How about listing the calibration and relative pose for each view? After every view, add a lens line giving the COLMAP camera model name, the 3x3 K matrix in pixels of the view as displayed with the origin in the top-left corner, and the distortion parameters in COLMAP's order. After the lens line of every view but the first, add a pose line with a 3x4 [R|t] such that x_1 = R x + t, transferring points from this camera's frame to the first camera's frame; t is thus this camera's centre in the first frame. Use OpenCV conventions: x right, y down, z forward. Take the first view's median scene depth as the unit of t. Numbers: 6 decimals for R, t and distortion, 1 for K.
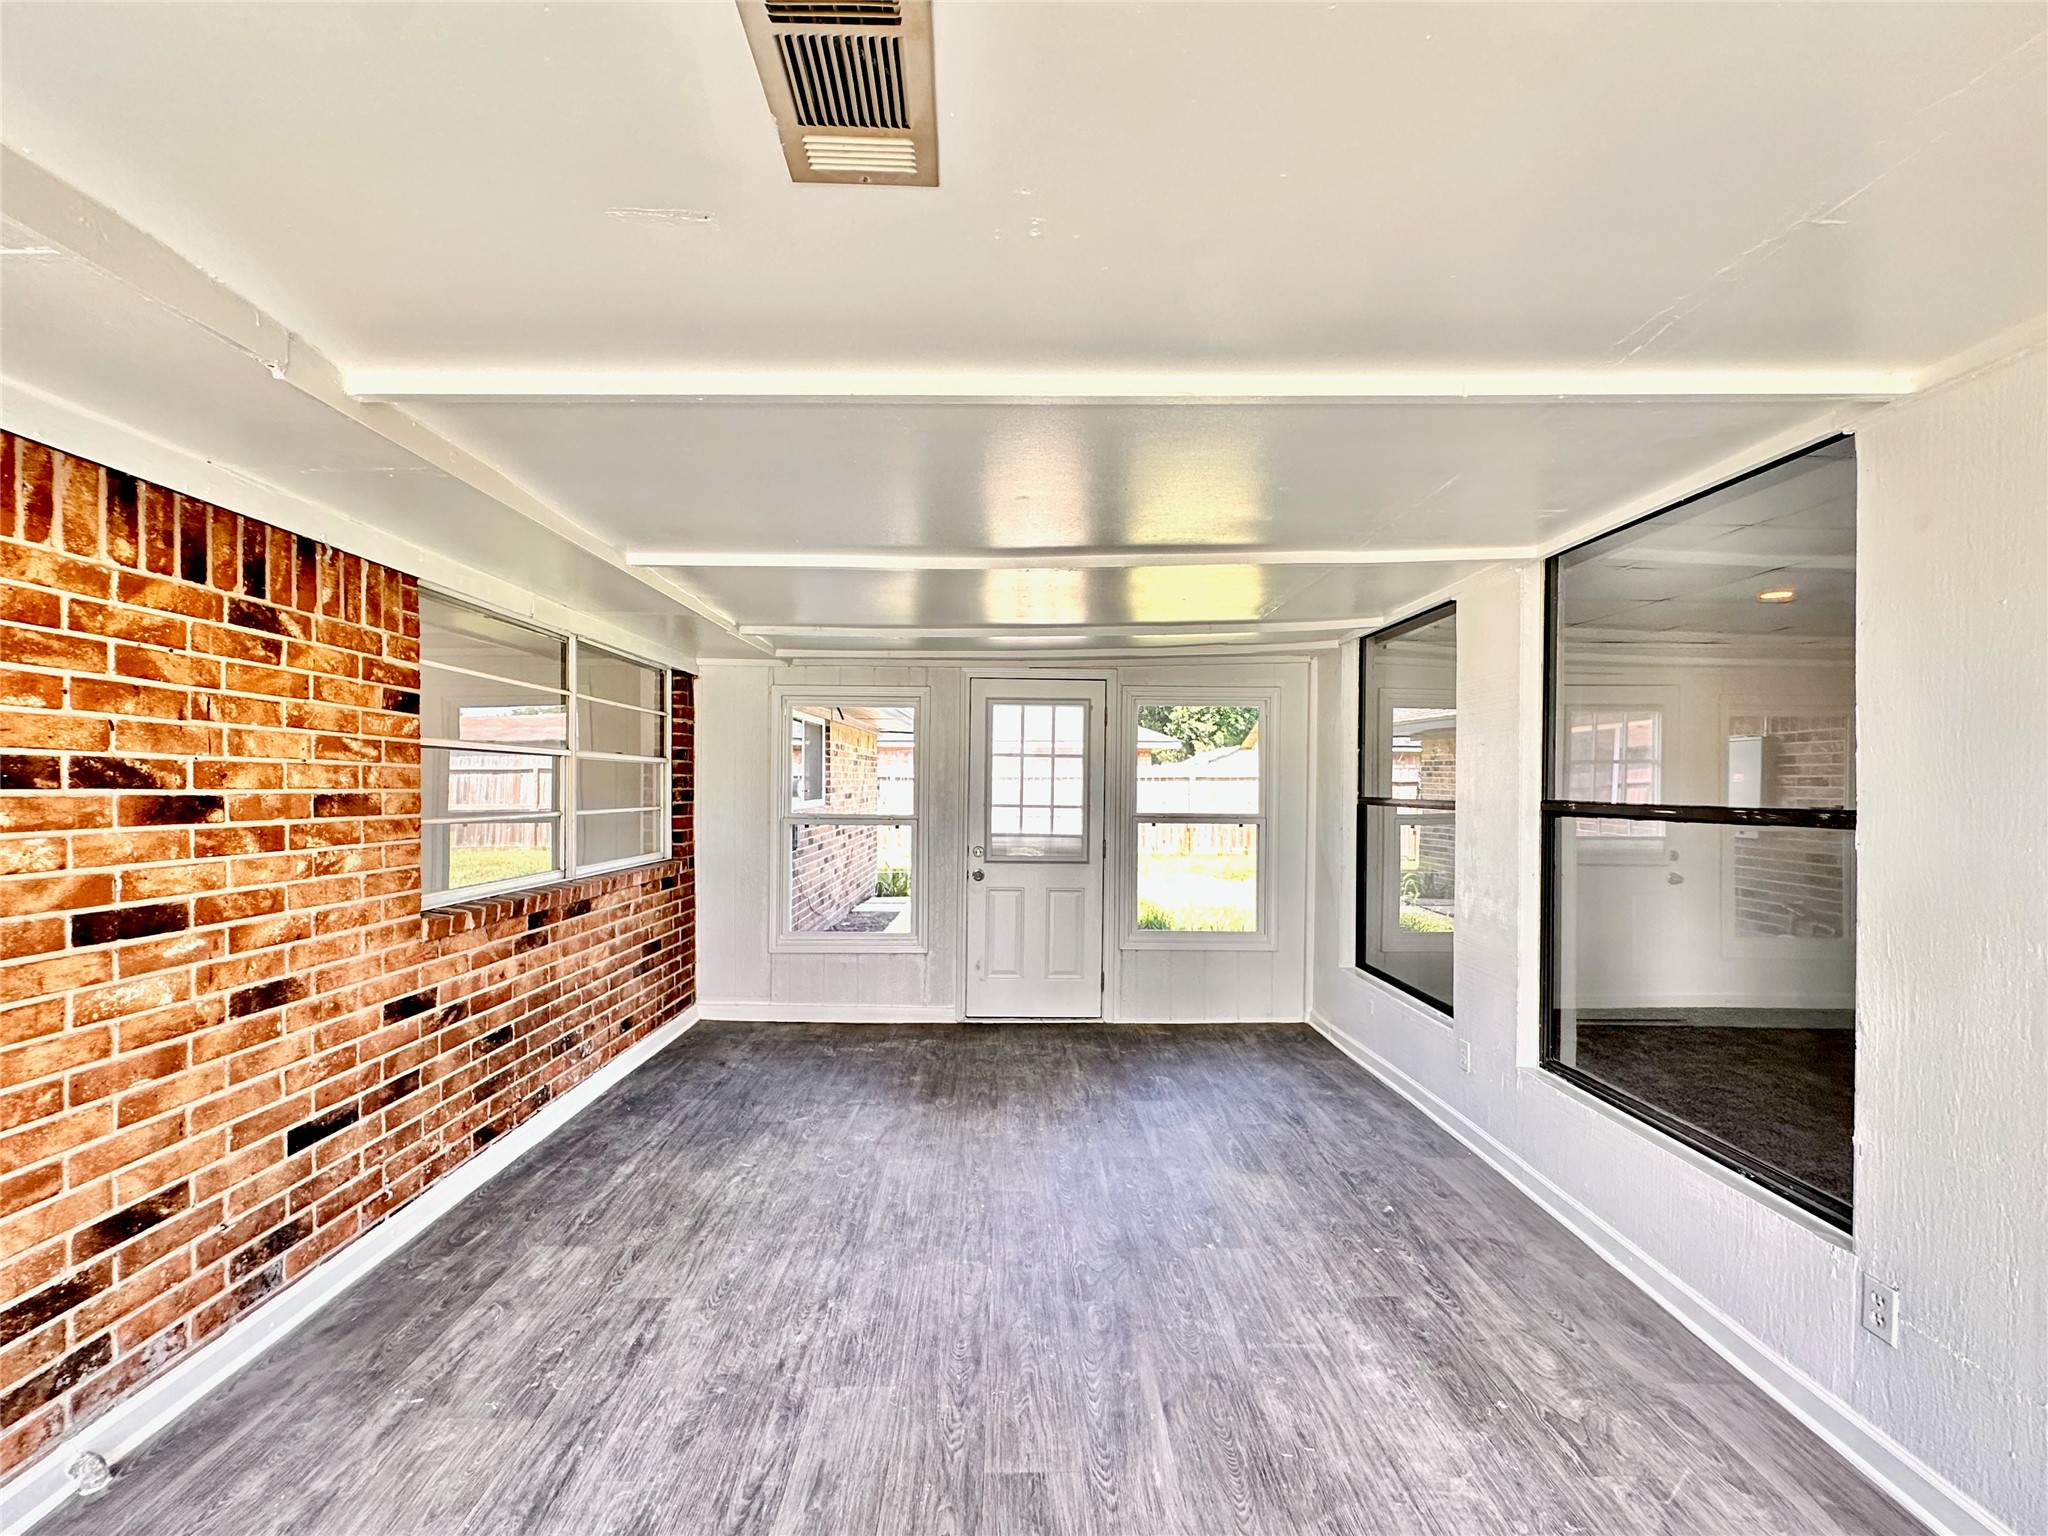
lens RADIAL K [[868.1, 0, 1007.0], [0, 868.1, 789.2], [0, 0, 1]] dist [-0.000017, 0.000123]
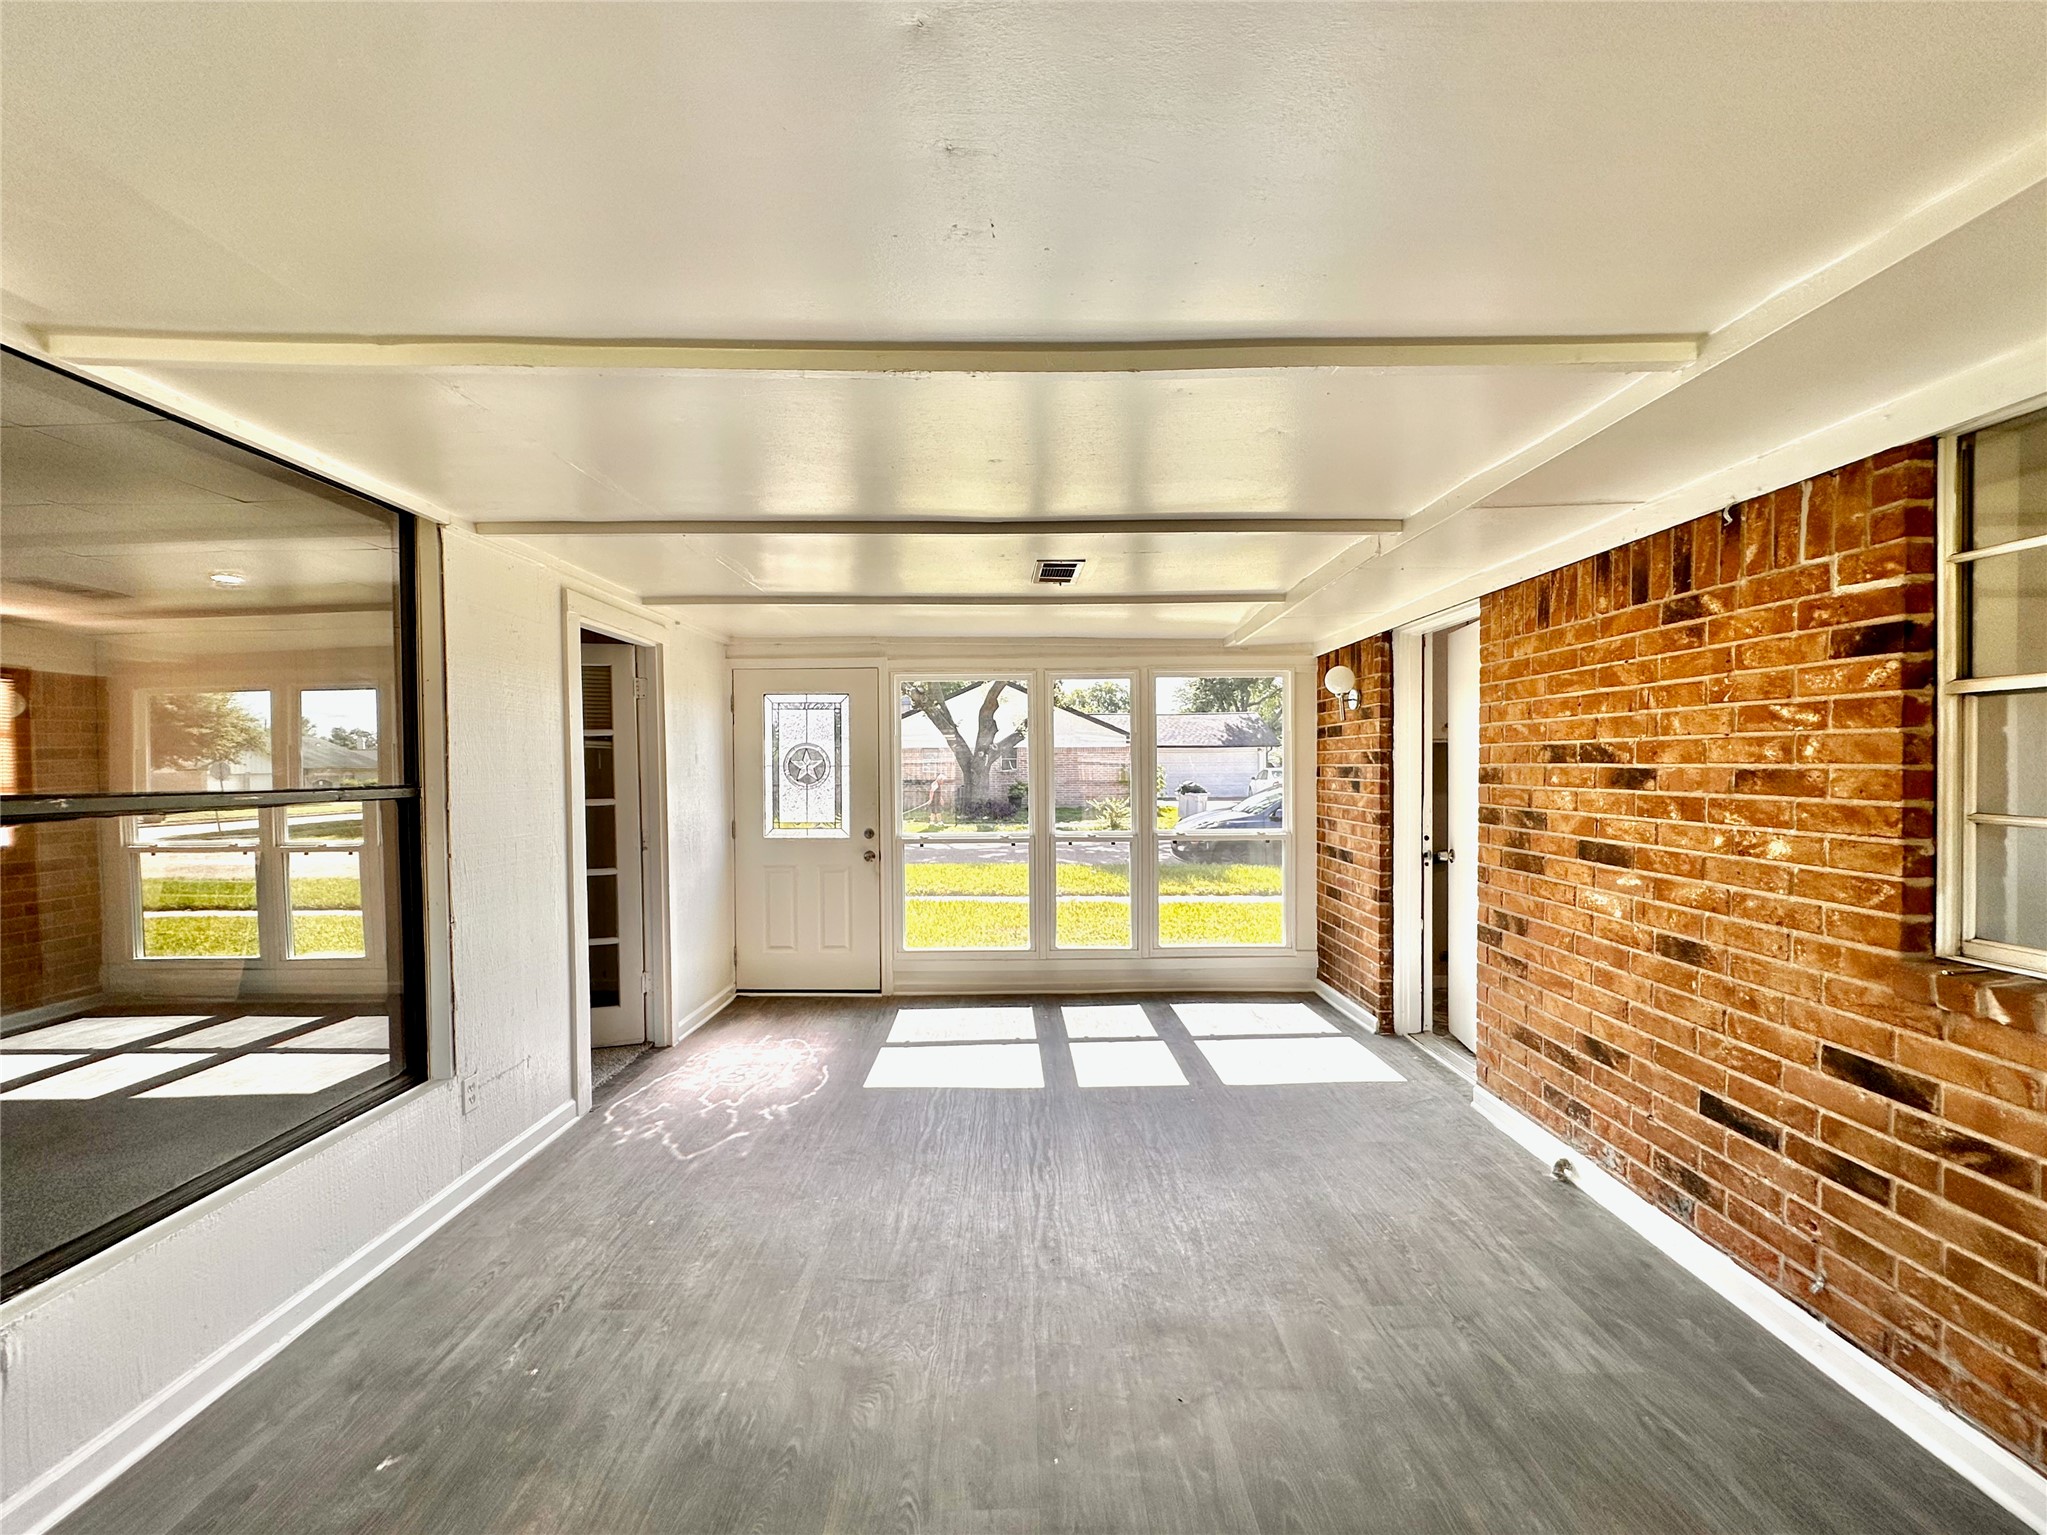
lens RADIAL K [[838.7, 0, 1020.8], [0, 838.7, 779.7], [0, 0, 1]] dist [-0.005781, 0.000470]
pose [[-0.999983, 0.004514, -0.003620, -0.003213], [0.004435, 0.999757, 0.021608, -0.005744], [0.003716, 0.021592, -0.999760, 1.895271]]
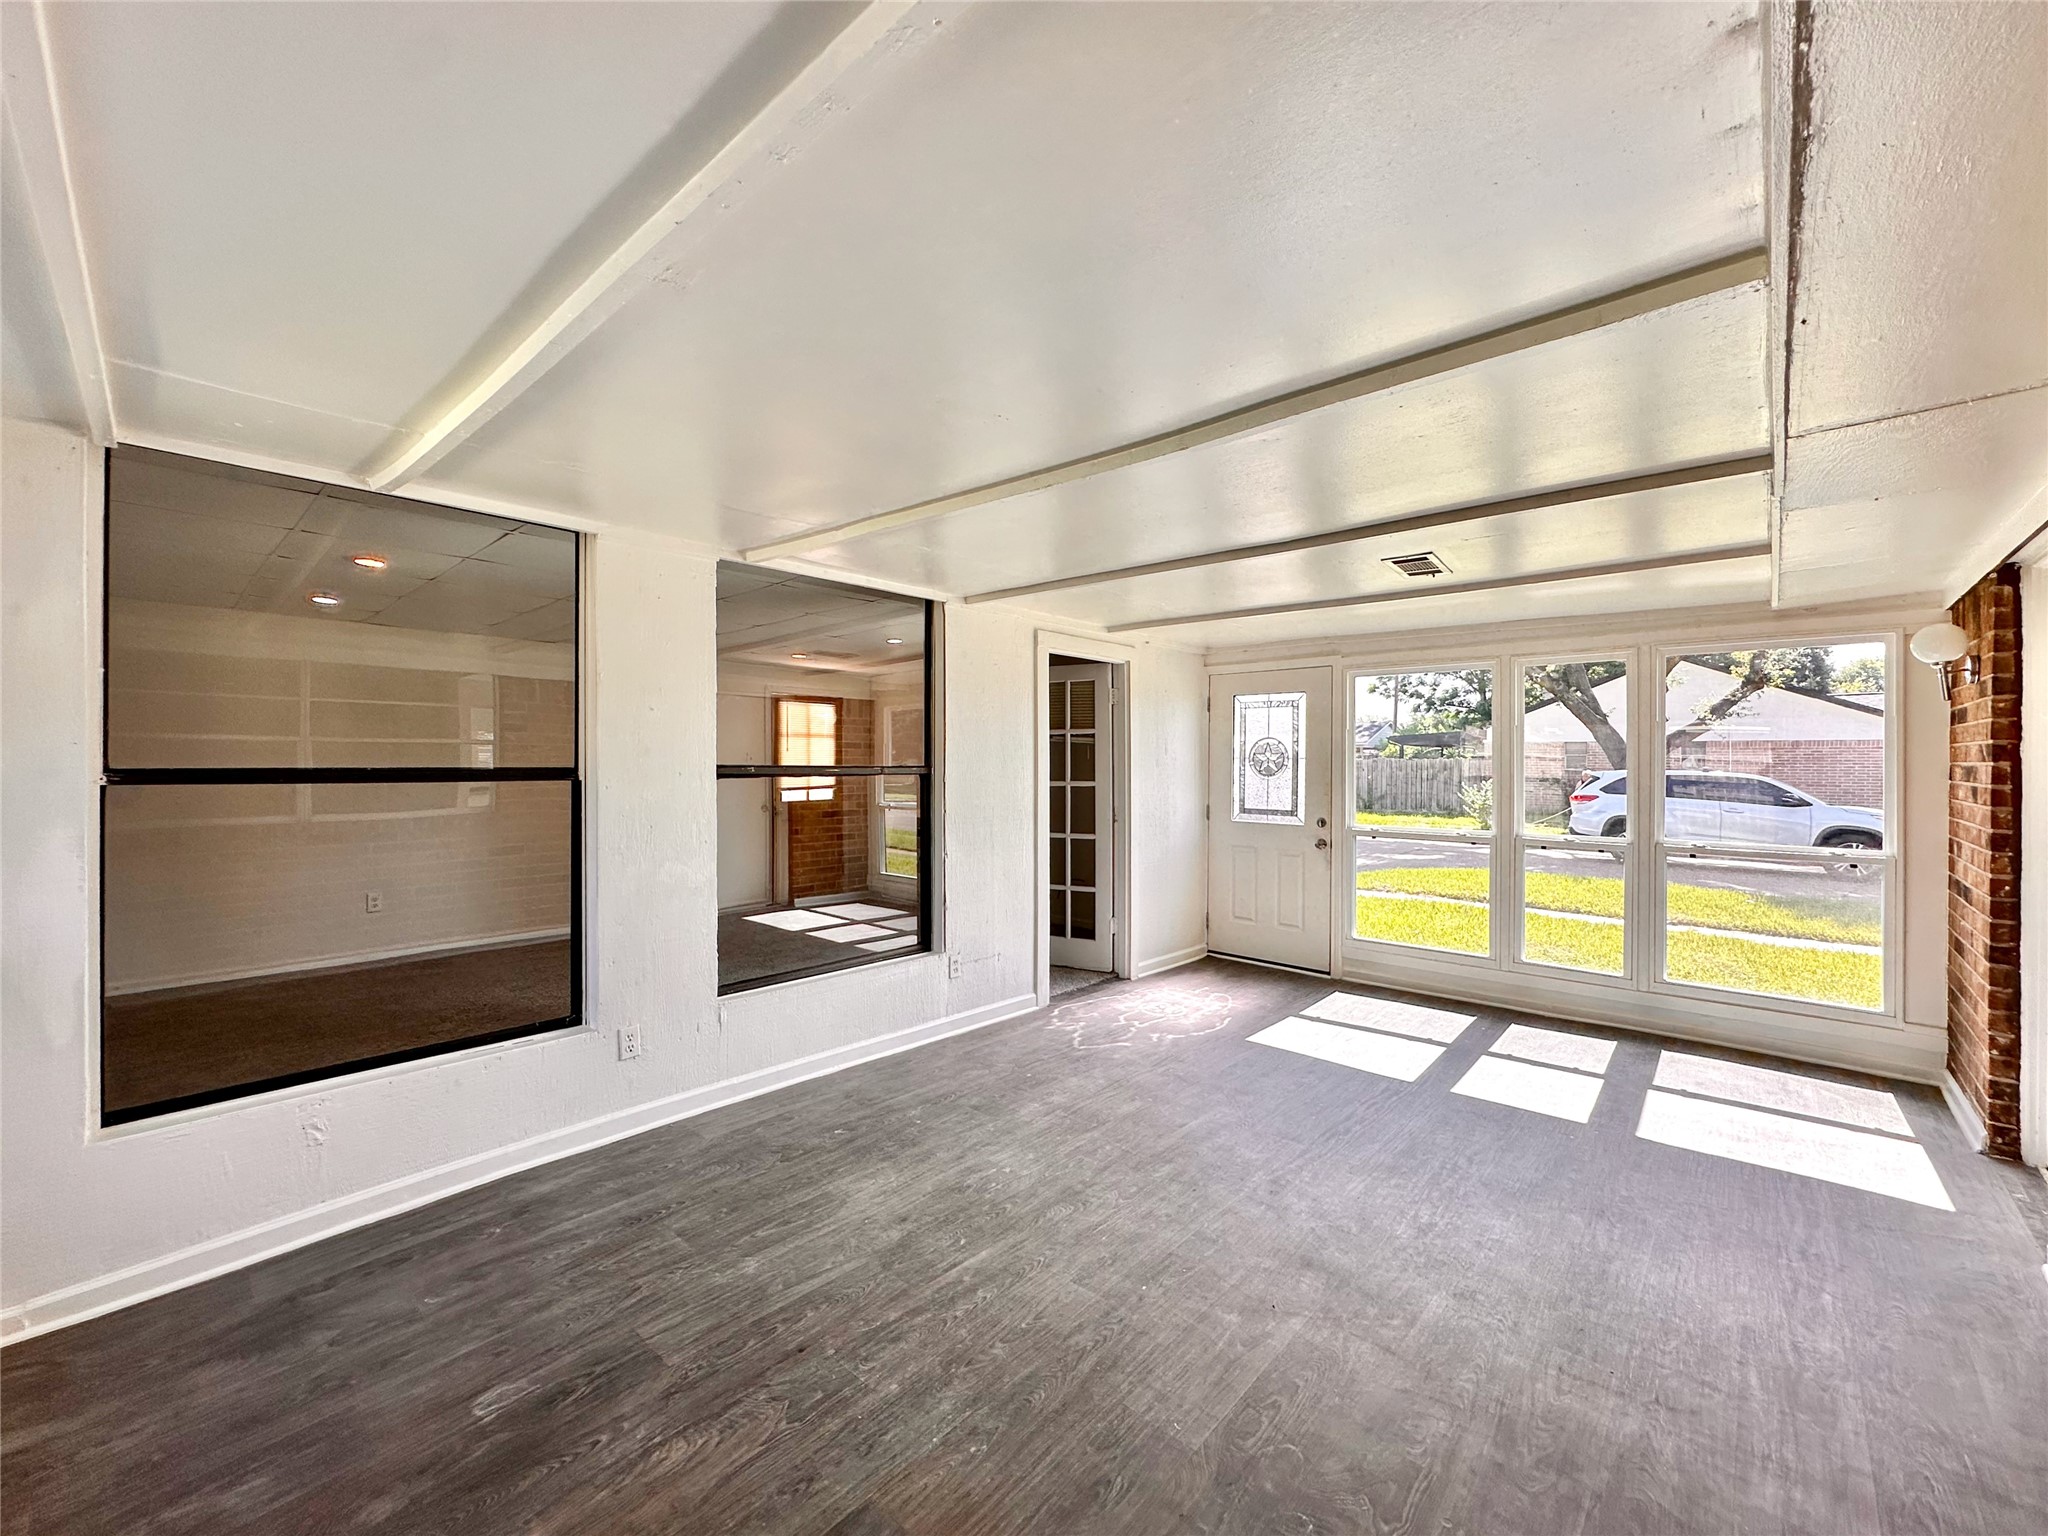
lens RADIAL K [[827.6, 0, 1024.0], [0, 827.6, 768.0], [0, 0, 1]] dist [-0.002140, 0.000289]
pose [[-0.746076, -0.012030, 0.665752, -0.530305], [-0.003561, 0.999895, 0.014077, -0.000494], [-0.665851, 0.008132, -0.746041, 1.966608]]
